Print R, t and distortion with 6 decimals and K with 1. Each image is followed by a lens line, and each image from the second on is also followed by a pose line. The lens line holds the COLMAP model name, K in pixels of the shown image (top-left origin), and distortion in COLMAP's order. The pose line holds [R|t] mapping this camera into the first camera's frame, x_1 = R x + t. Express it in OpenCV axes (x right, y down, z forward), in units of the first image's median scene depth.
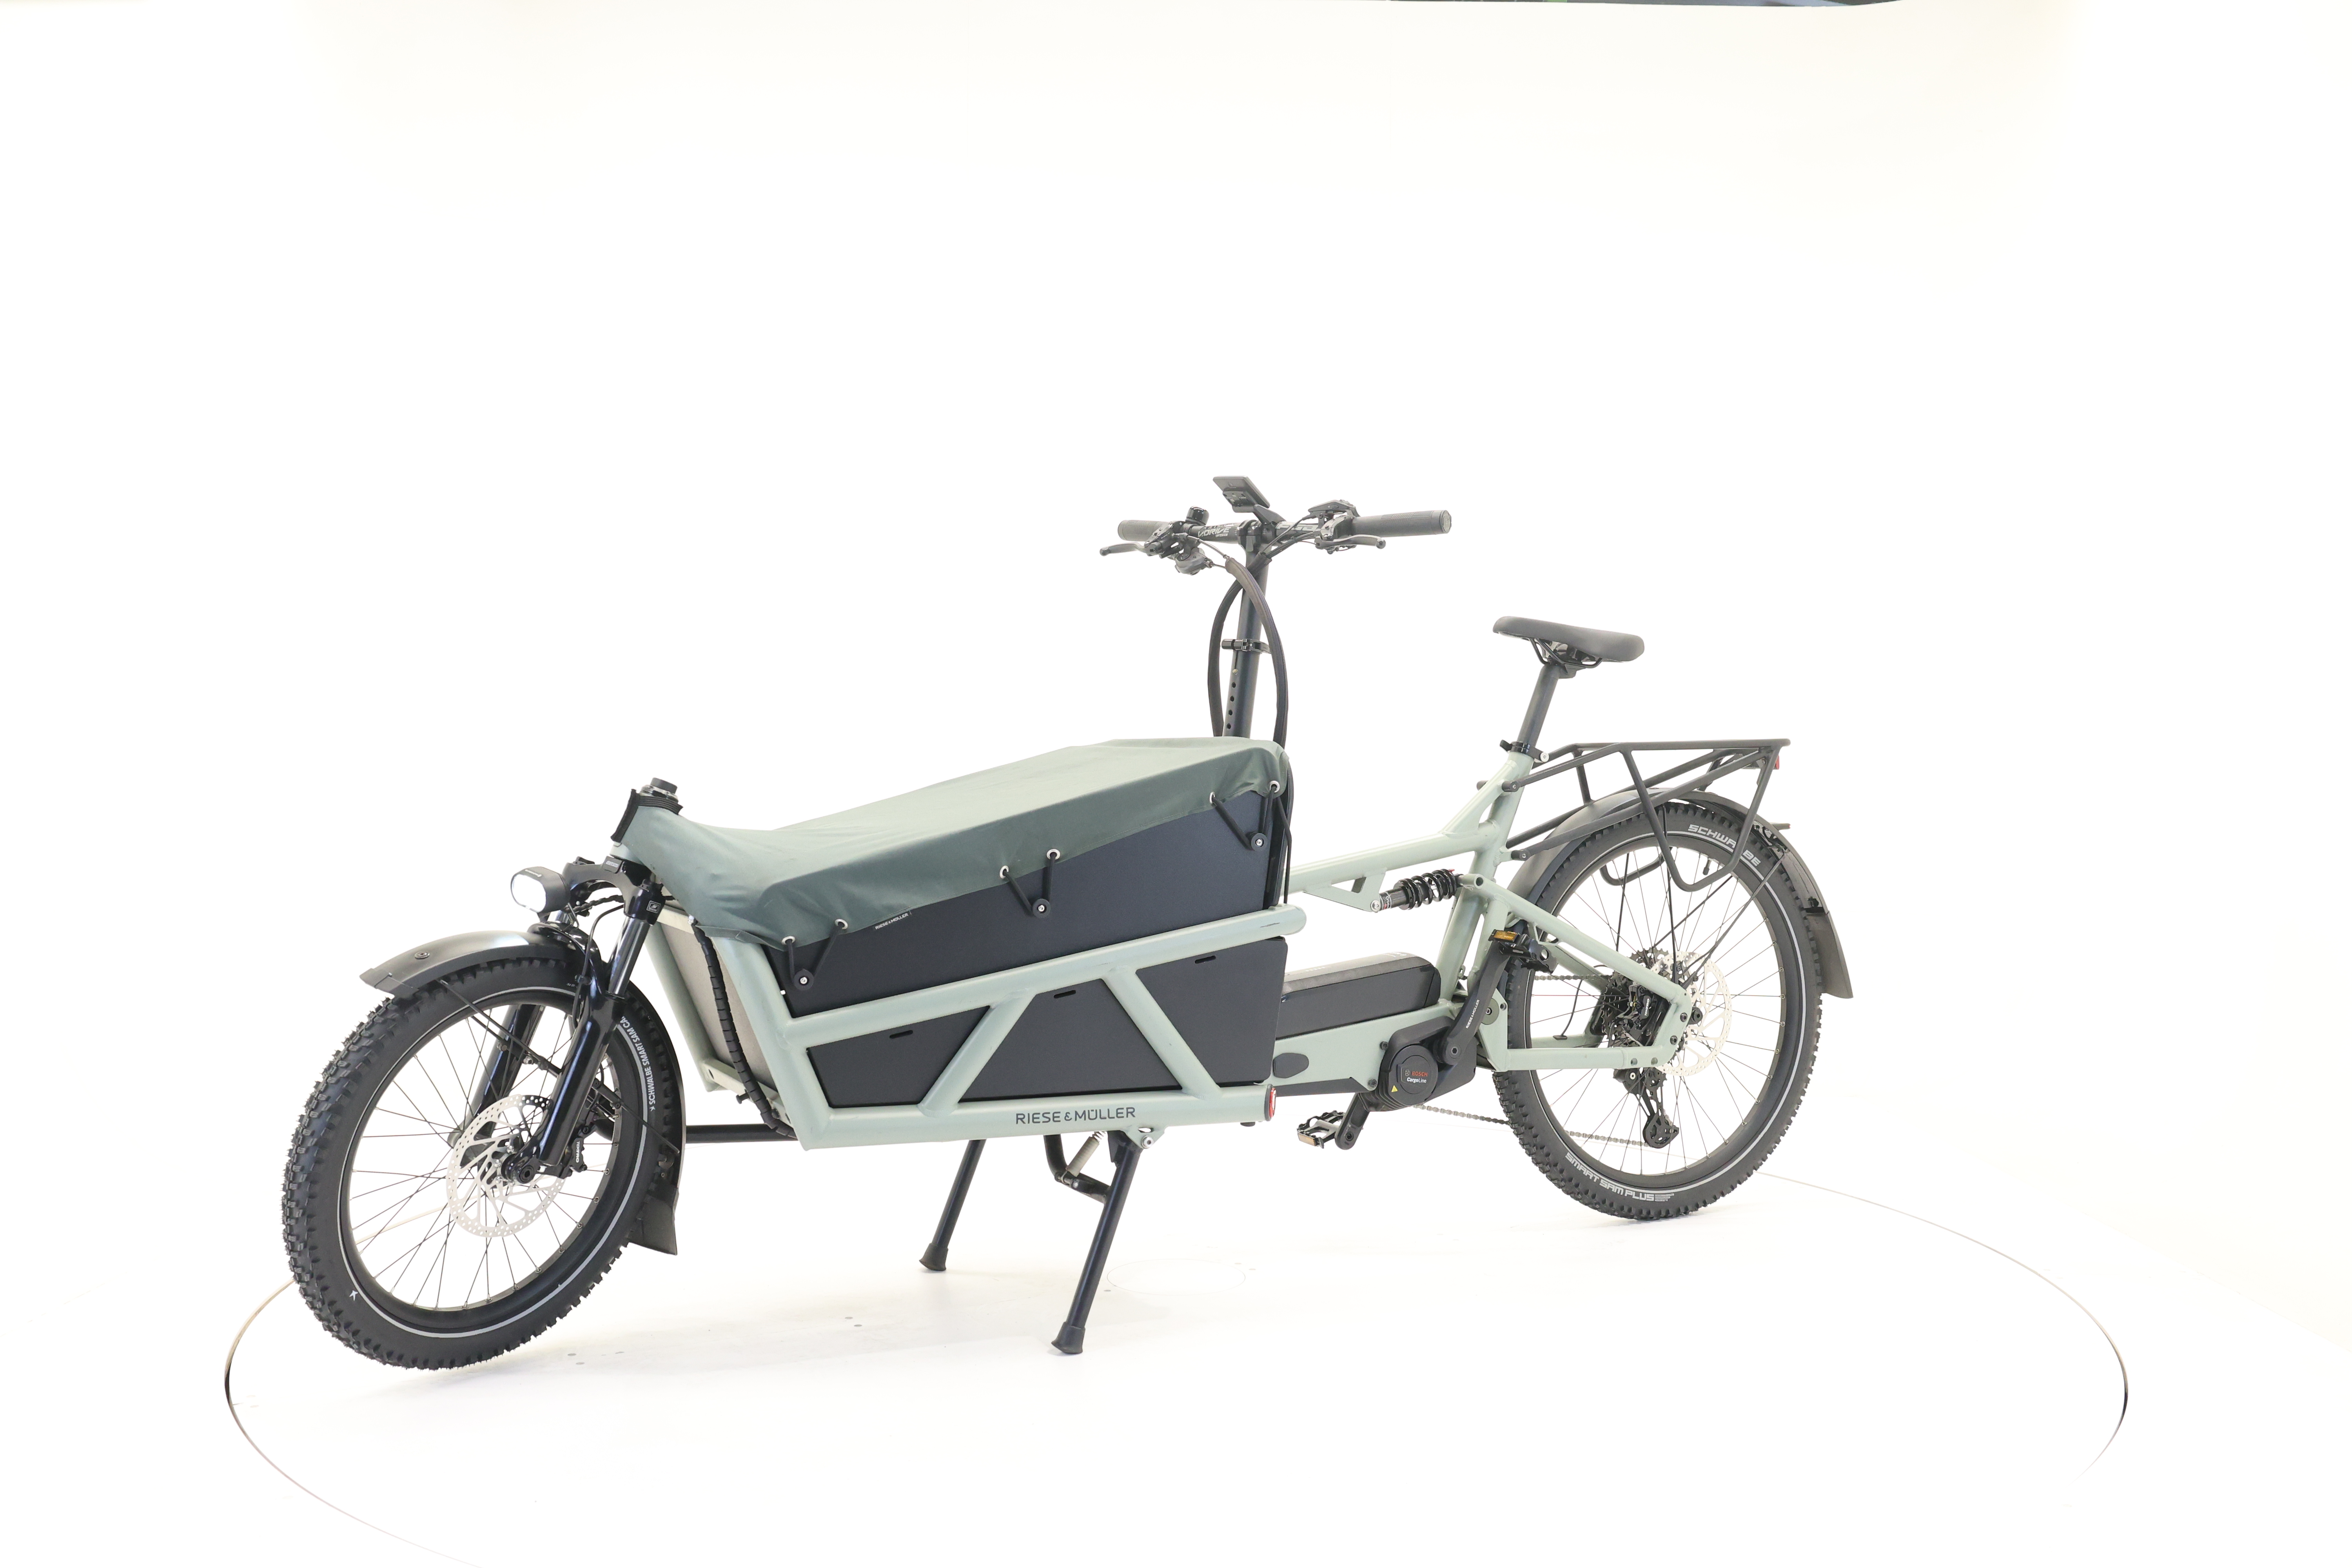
lens RADIAL K [[2065.5, 0, 1178.5], [0, 2065.5, 776.5], [0, 0, 1]] dist [-0.029246, 0.036847]
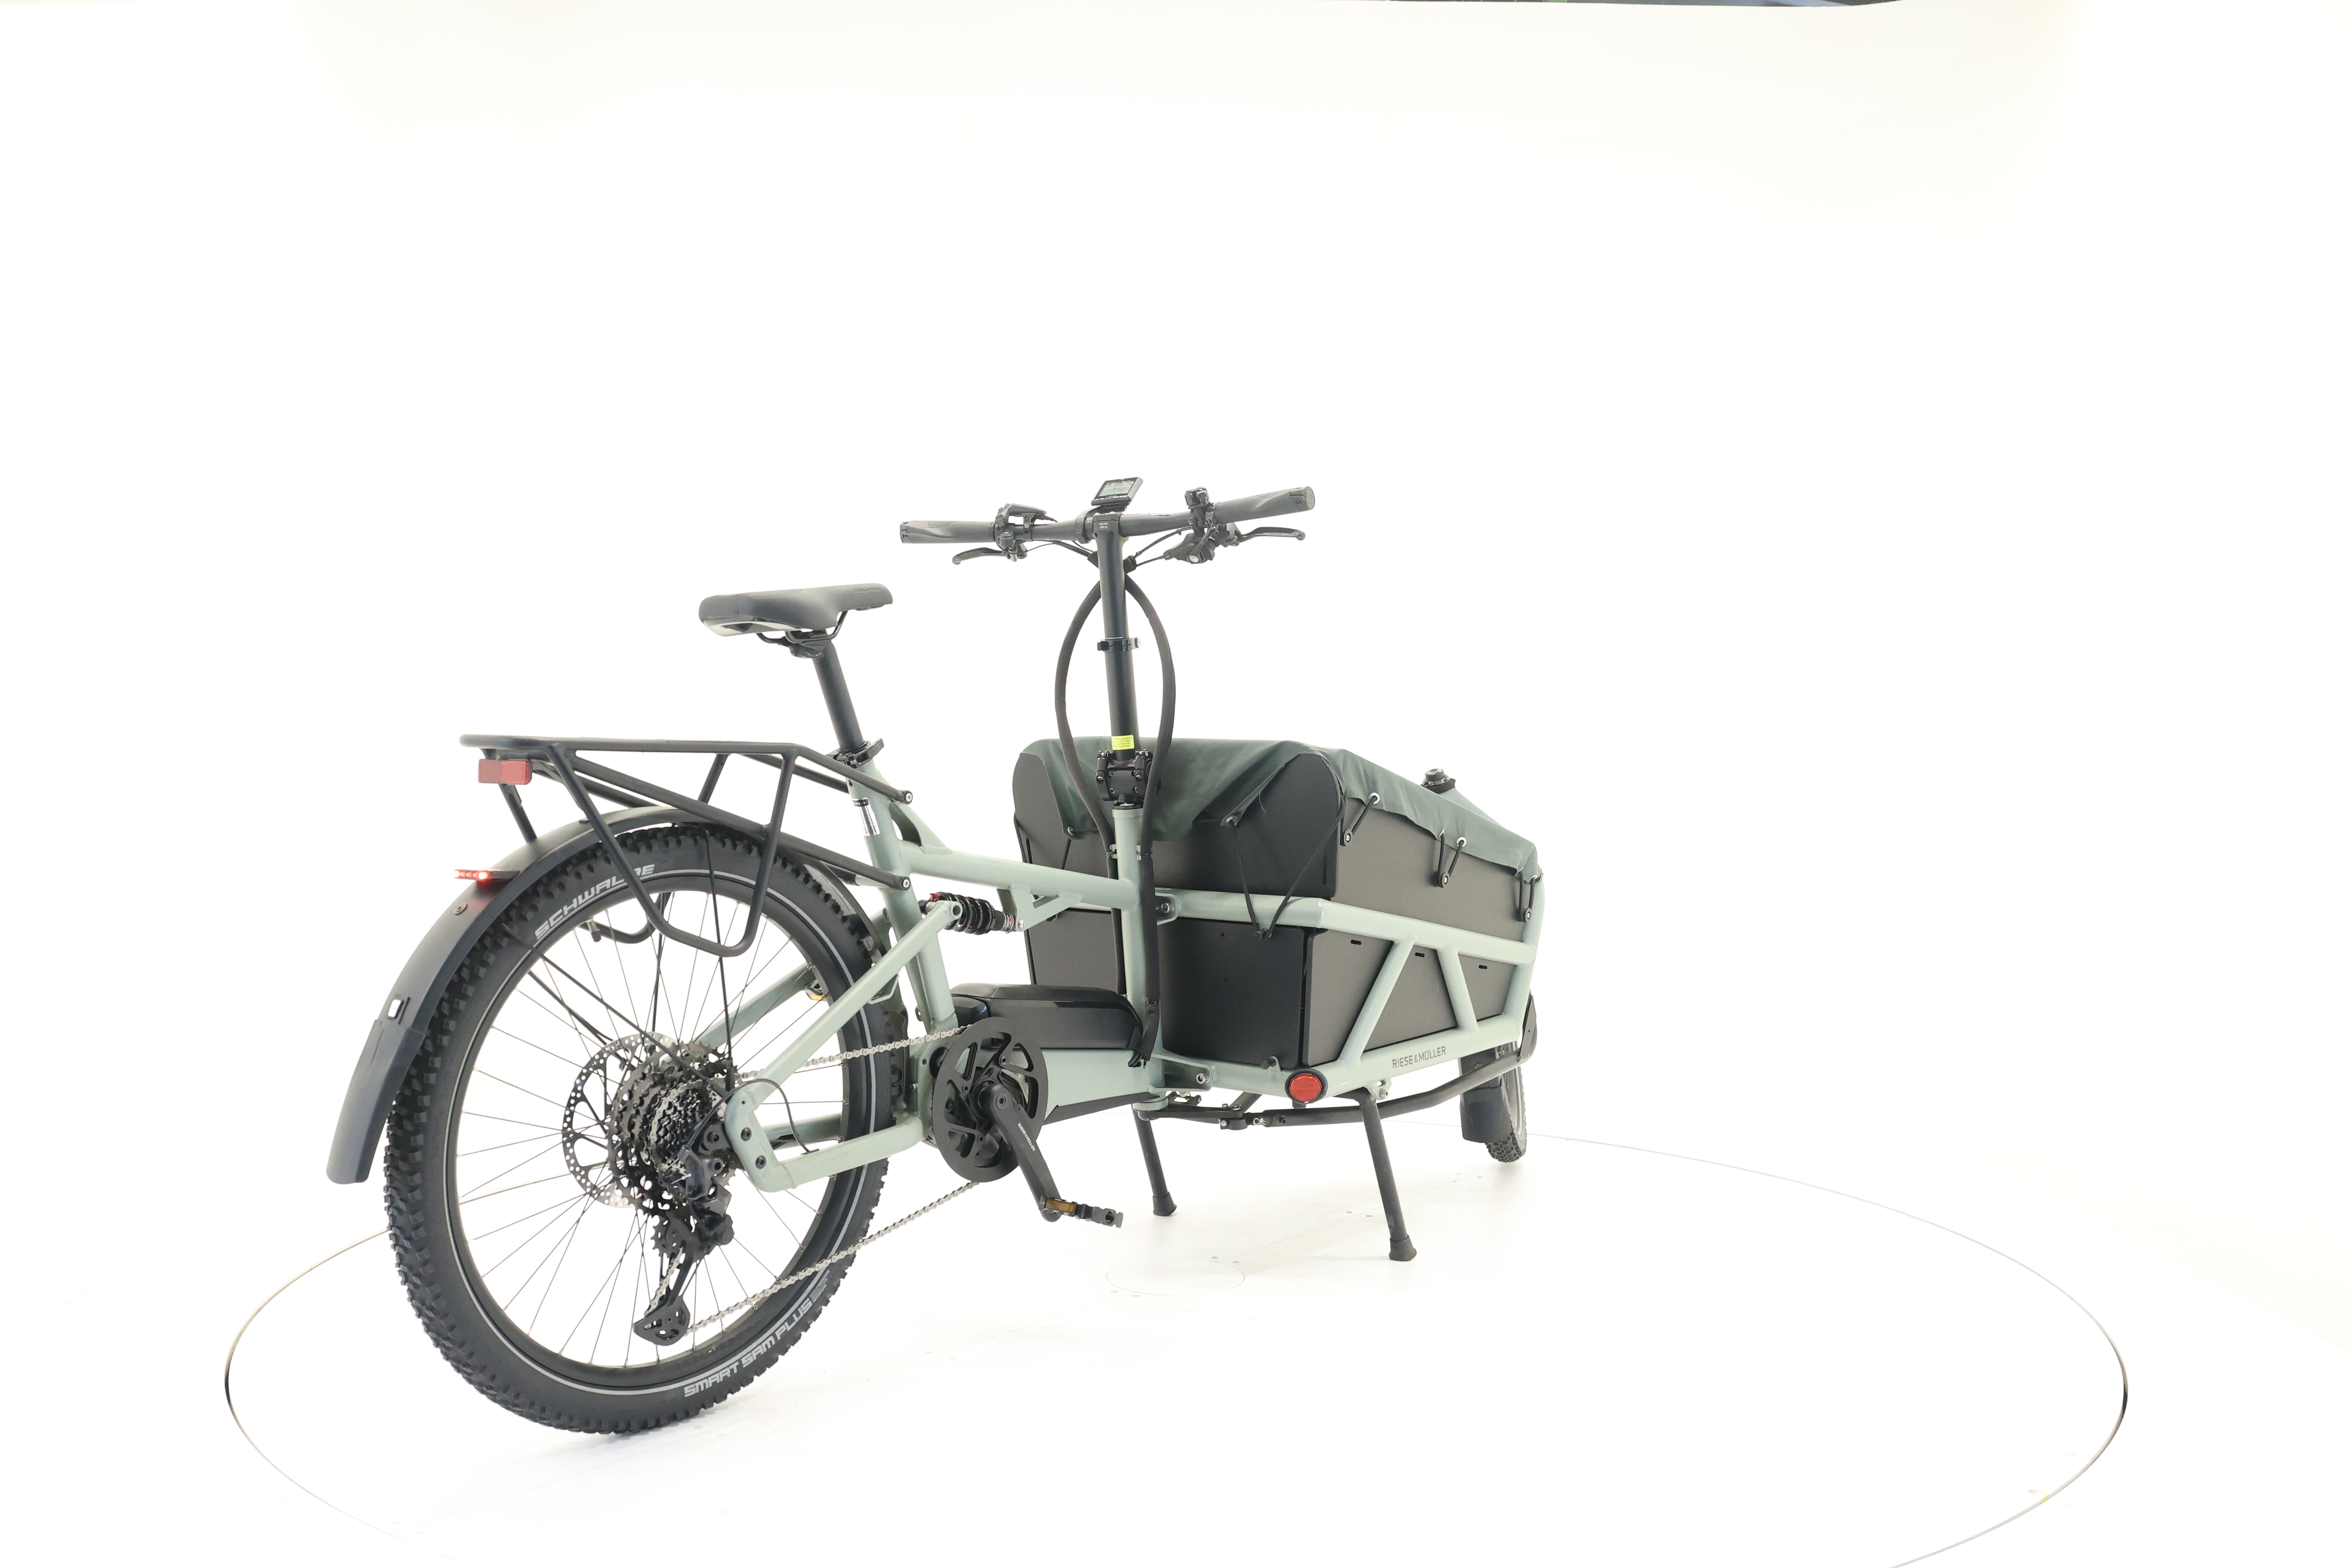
lens RADIAL K [[2065.5, 0, 1182.4], [0, 2065.5, 790.1], [0, 0, 1]] dist [-0.029246, 0.036847]
pose [[-0.915236, 0.002058, -0.402913, 0.410331], [-0.017244, 0.998871, 0.044271, -0.038816], [0.402549, 0.047466, -0.914167, 1.958801]]
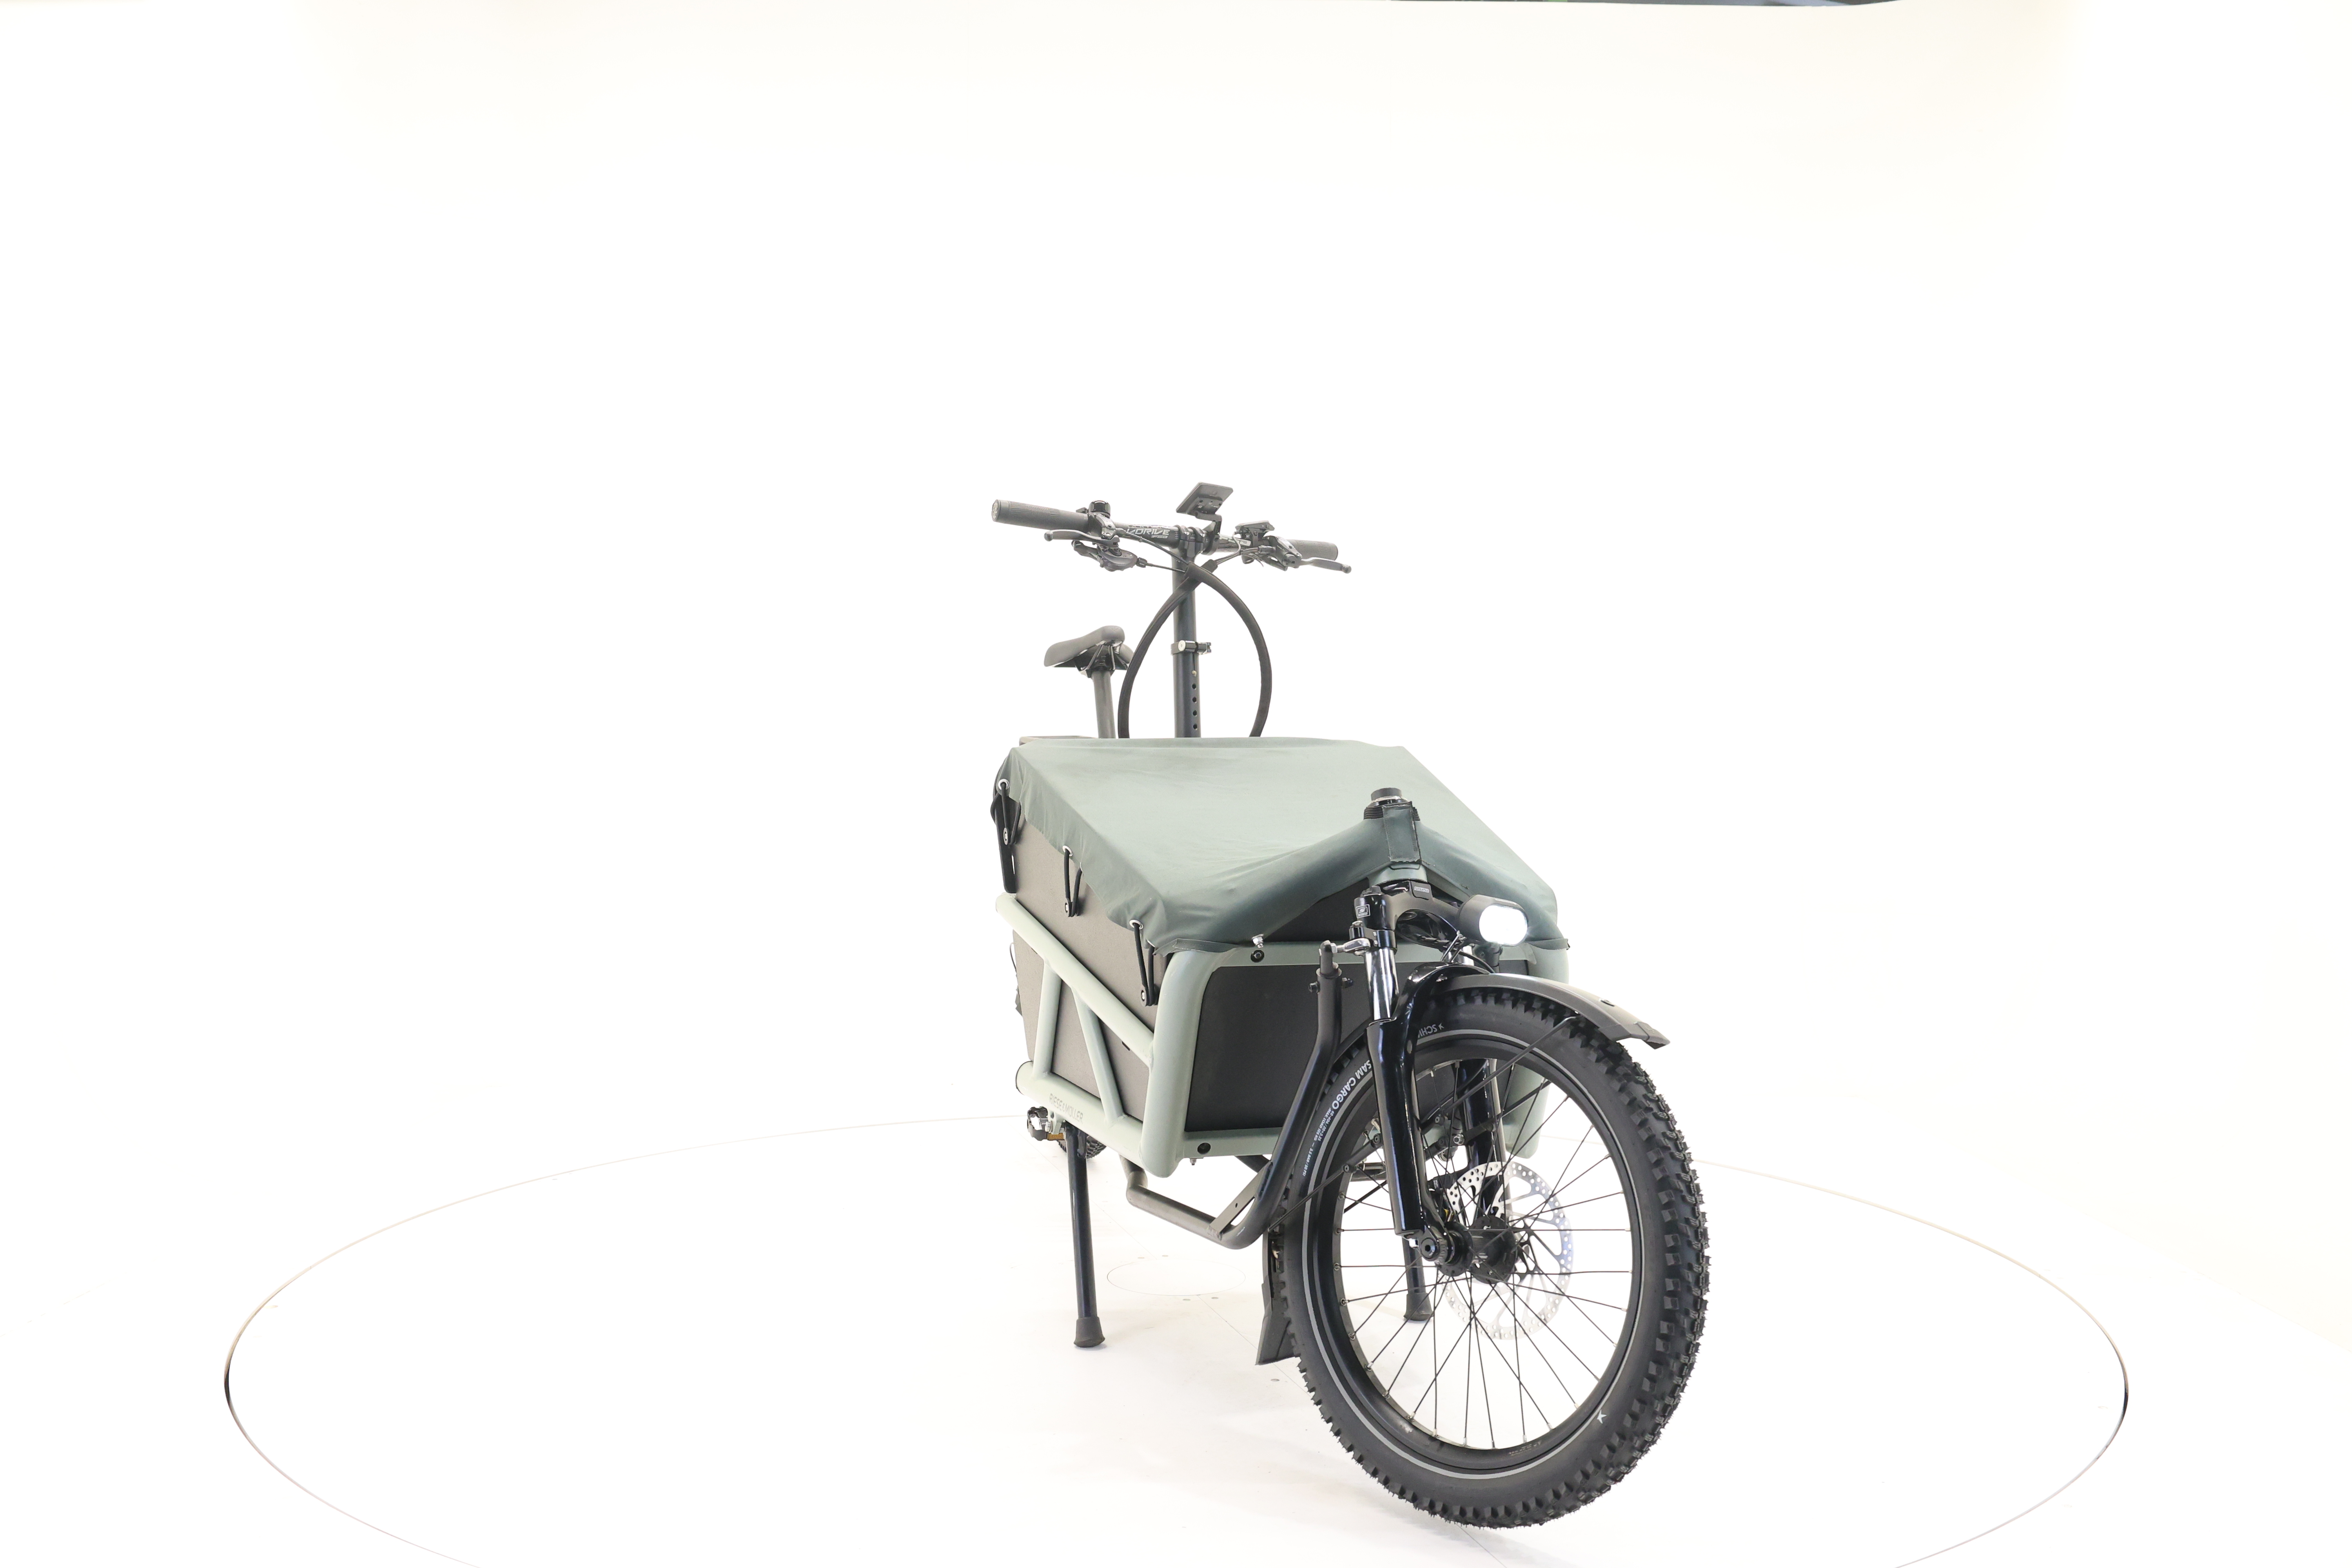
lens RADIAL K [[2065.5, 0, 1164.8], [0, 2065.5, 778.7], [0, 0, 1]] dist [-0.029246, 0.036847]
pose [[0.223730, -0.025791, 0.974310, -0.997645], [0.019739, 0.999565, 0.021927, -0.021625], [-0.974451, 0.014326, 0.224142, 0.799911]]
